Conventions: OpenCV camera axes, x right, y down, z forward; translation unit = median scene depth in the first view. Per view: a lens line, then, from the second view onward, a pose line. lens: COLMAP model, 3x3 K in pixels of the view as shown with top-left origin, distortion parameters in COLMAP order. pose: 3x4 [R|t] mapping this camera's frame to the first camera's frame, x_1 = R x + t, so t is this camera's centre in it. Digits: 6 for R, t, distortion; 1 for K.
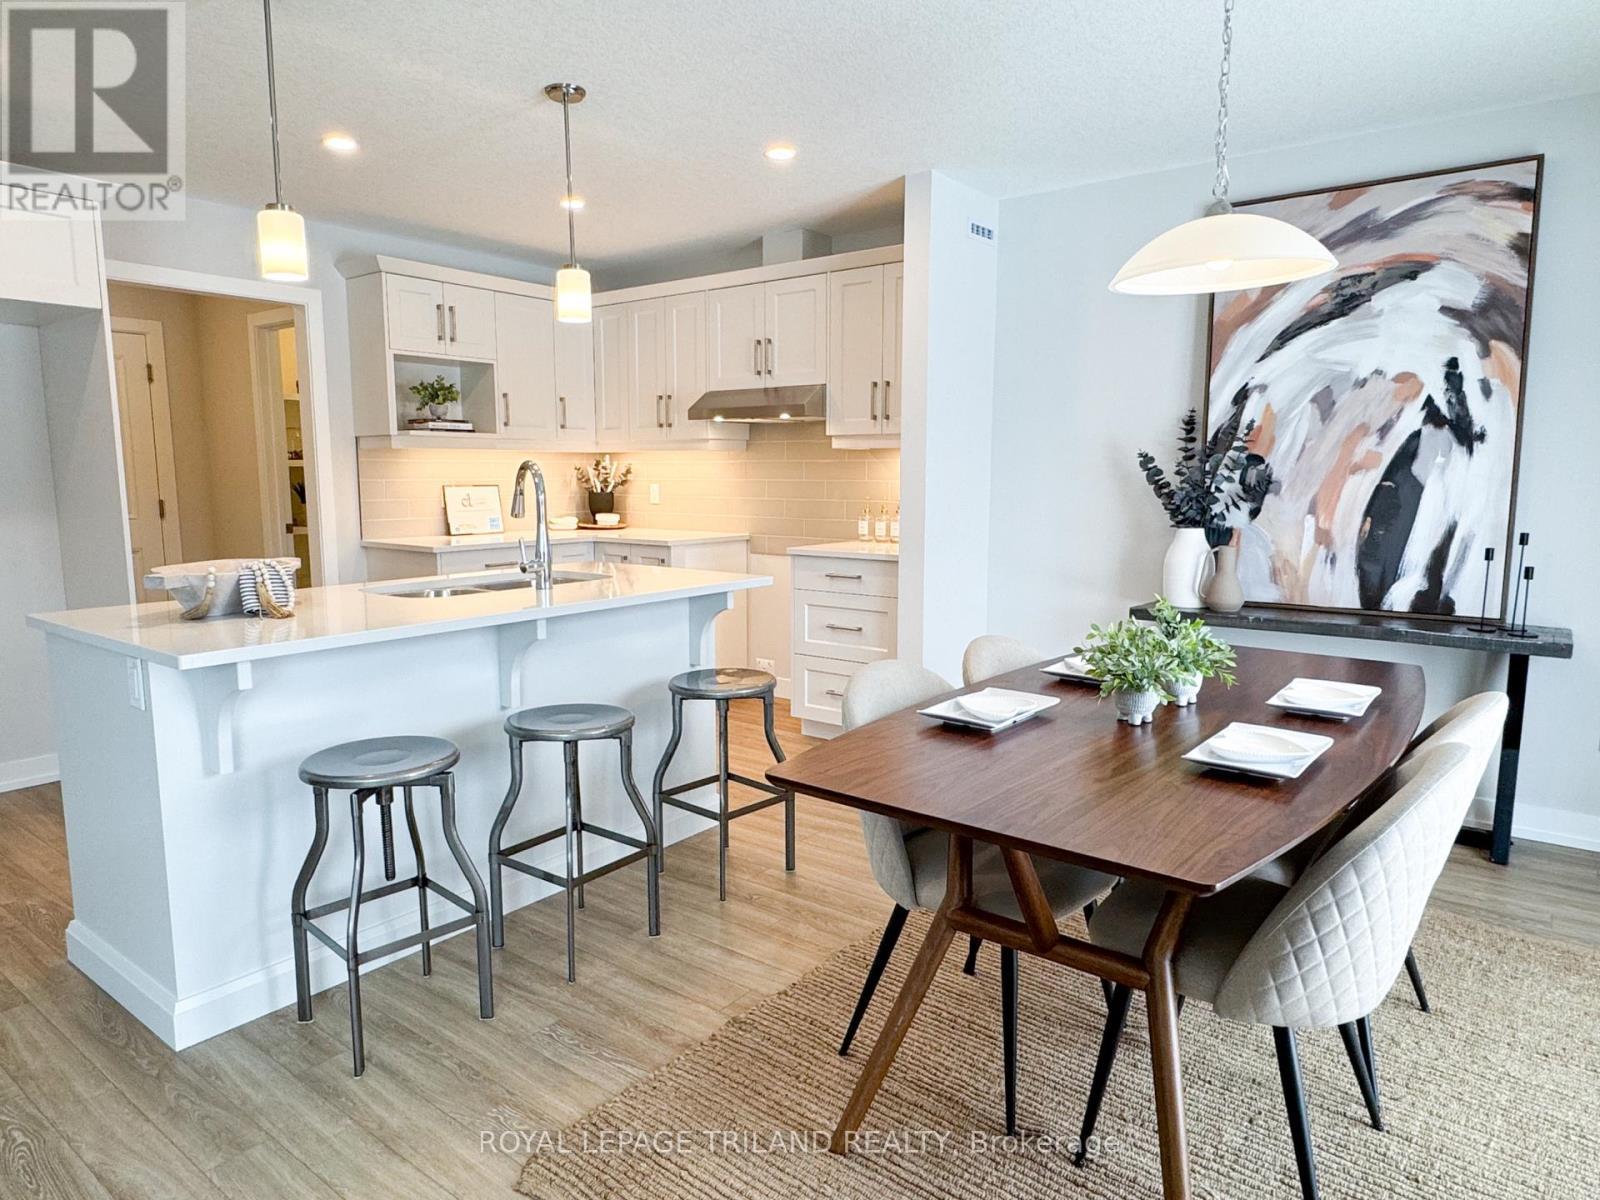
lens RADIAL K [[999.5, 0, 800.0], [0, 999.5, 600.0], [0, 0, 1]] dist [0.018274, -0.001220]
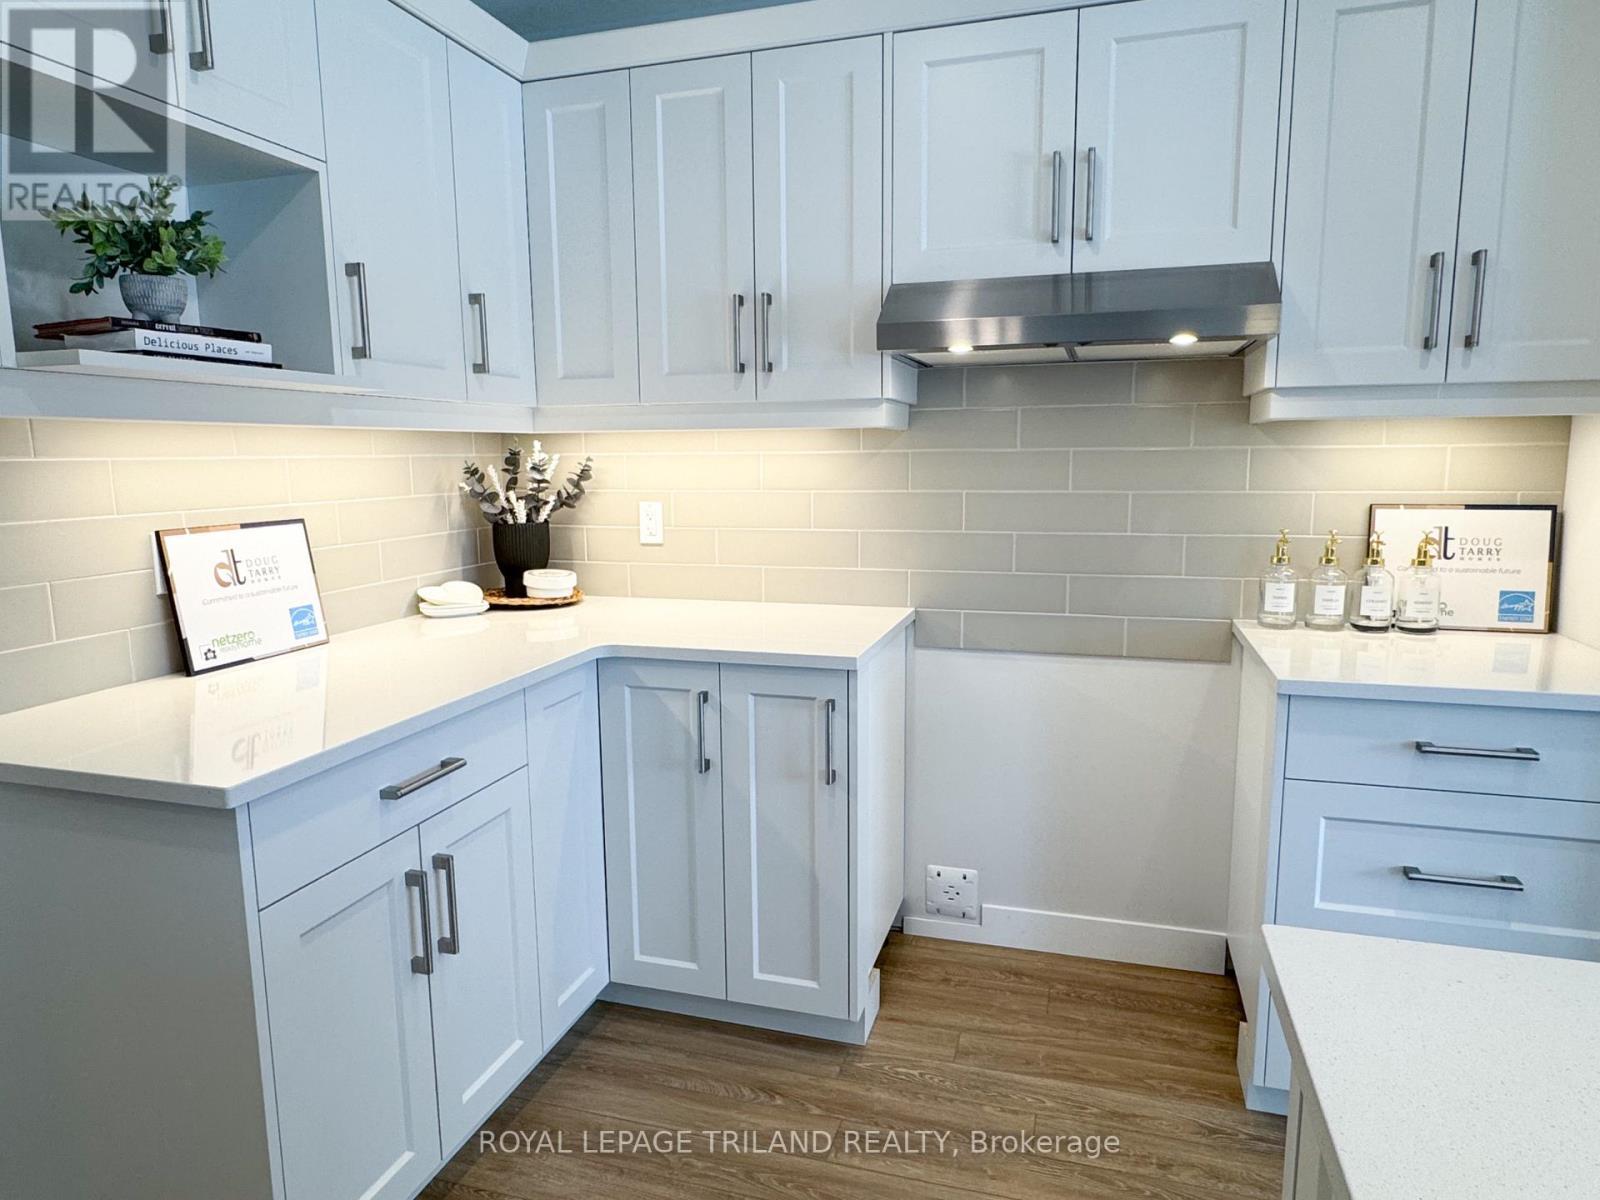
lens RADIAL K [[999.5, 0, 800.0], [0, 999.5, 600.0], [0, 0, 1]] dist [0.018274, -0.001220]
pose [[0.934396, -0.060476, 0.351066, -0.290948], [0.055030, 0.998160, 0.025481, -0.092917], [-0.351960, -0.004490, 0.936004, 0.641426]]
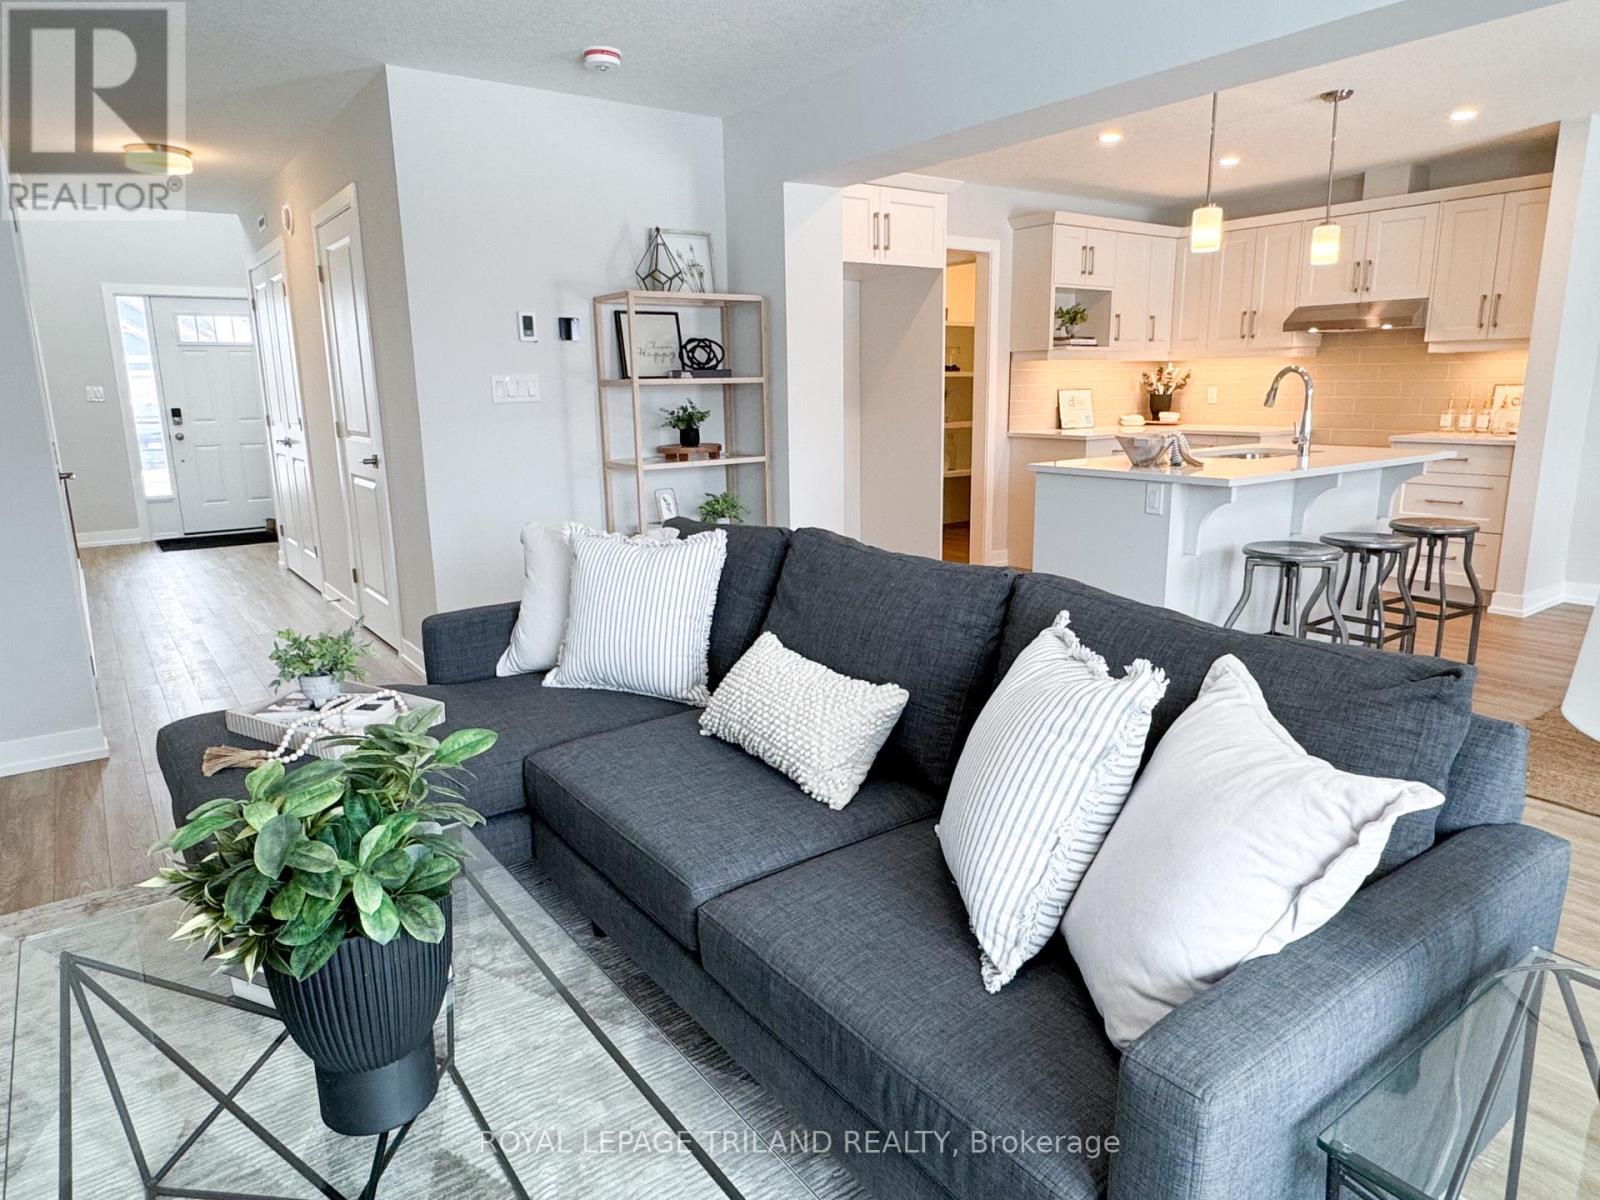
lens RADIAL K [[1007.8, 0, 800.0], [0, 1007.8, 600.0], [0, 0, 1]] dist [0.005358, 0.001239]
pose [[0.960736, 0.046827, -0.273484, -0.328446], [-0.023331, 0.995799, 0.088544, 0.050454], [0.276481, -0.078686, 0.957793, -0.368082]]
